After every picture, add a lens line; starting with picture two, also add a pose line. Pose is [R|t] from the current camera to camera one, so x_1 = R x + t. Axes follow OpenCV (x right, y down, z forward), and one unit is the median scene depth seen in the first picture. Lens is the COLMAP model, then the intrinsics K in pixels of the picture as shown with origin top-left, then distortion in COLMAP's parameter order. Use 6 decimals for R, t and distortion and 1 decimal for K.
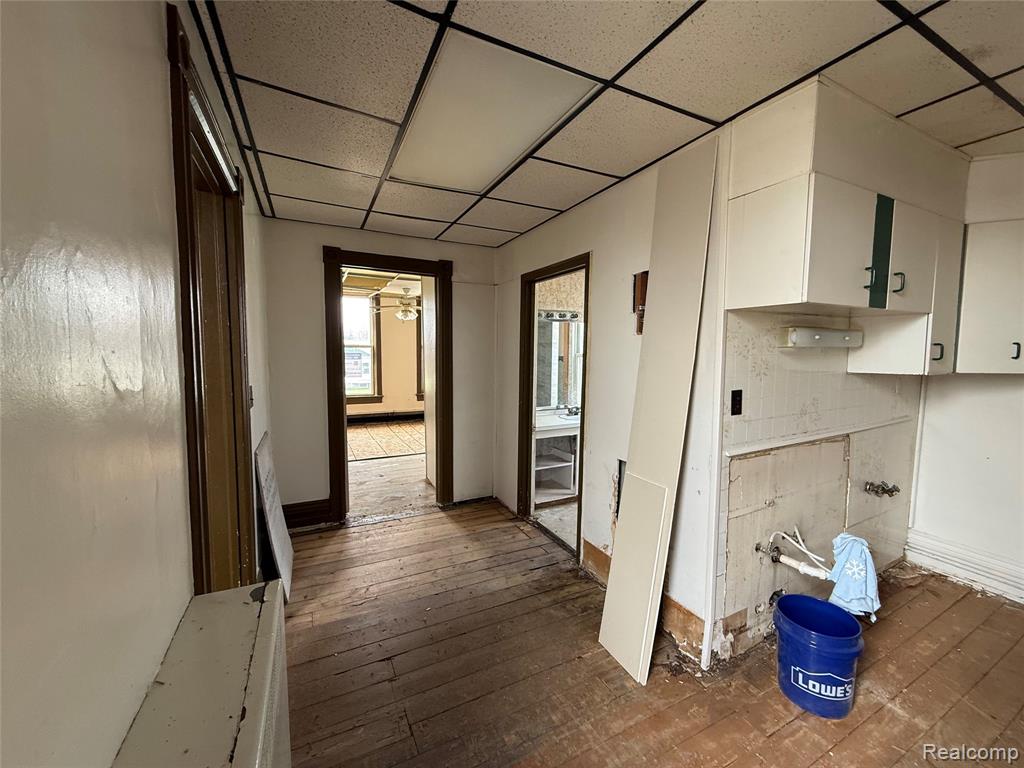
lens RADIAL K [[408.7, 0, 512.5], [0, 408.7, 381.6], [0, 0, 1]] dist [0.001214, 0.000343]
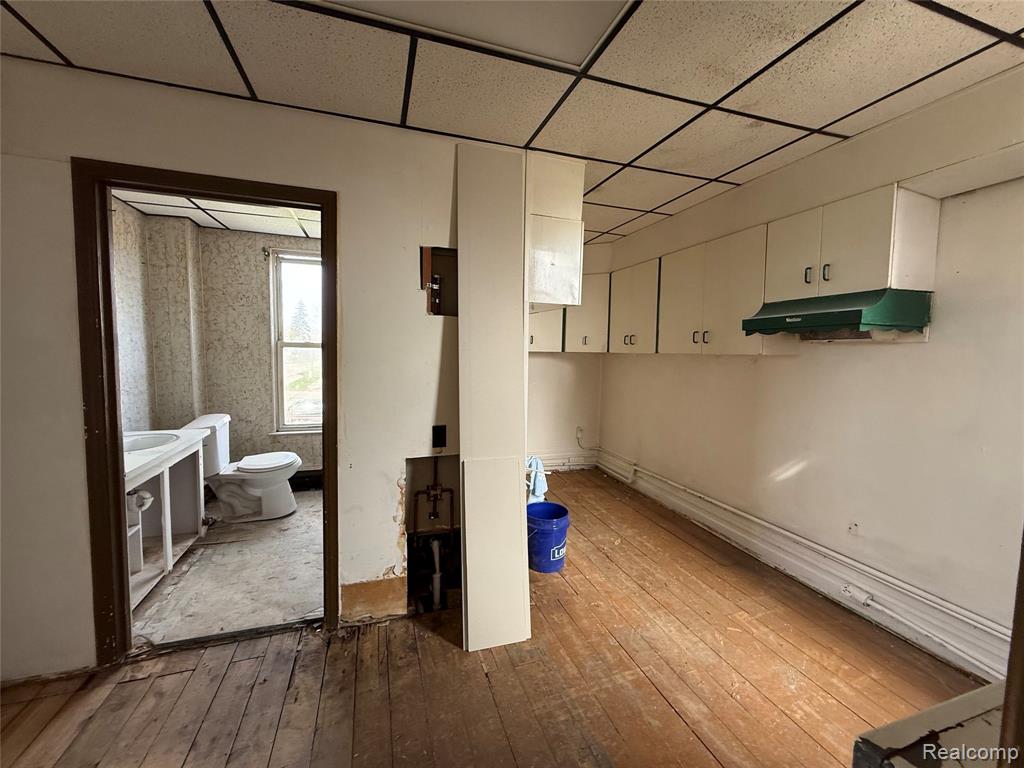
lens RADIAL K [[408.7, 0, 509.2], [0, 408.7, 381.9], [0, 0, 1]] dist [0.001214, 0.000343]
pose [[0.142346, -0.080924, 0.986503, -0.534666], [0.056473, 0.995693, 0.073529, -0.020560], [-0.988205, 0.045244, 0.146303, 0.643309]]
